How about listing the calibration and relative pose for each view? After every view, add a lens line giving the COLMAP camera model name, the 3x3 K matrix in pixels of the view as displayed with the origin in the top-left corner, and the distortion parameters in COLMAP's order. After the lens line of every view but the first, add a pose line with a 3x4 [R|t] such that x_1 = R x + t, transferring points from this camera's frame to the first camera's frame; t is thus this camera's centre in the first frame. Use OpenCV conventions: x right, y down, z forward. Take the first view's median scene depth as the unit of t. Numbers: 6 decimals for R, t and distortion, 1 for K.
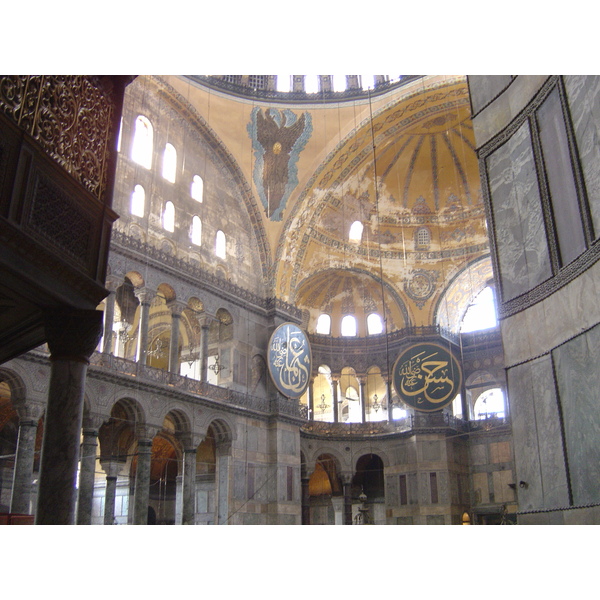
lens RADIAL K [[677.0, 0, 297.3], [0, 677.0, 298.7], [0, 0, 1]] dist [-0.131607, 0.000000]
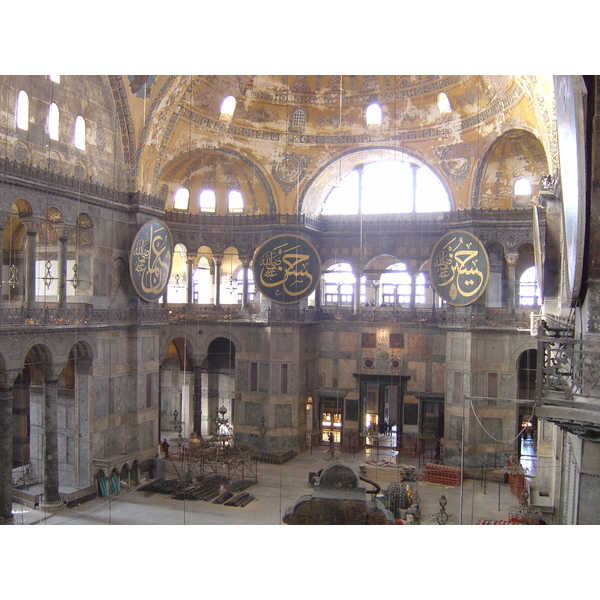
lens RADIAL K [[677.0, 0, 300.2], [0, 677.0, 300.7], [0, 0, 1]] dist [-0.131607, 0.000000]
pose [[0.958011, 0.026154, 0.285536, -0.072491], [-0.125936, 0.933018, 0.337071, -0.181483], [-0.257595, -0.358877, 0.897136, 0.091073]]
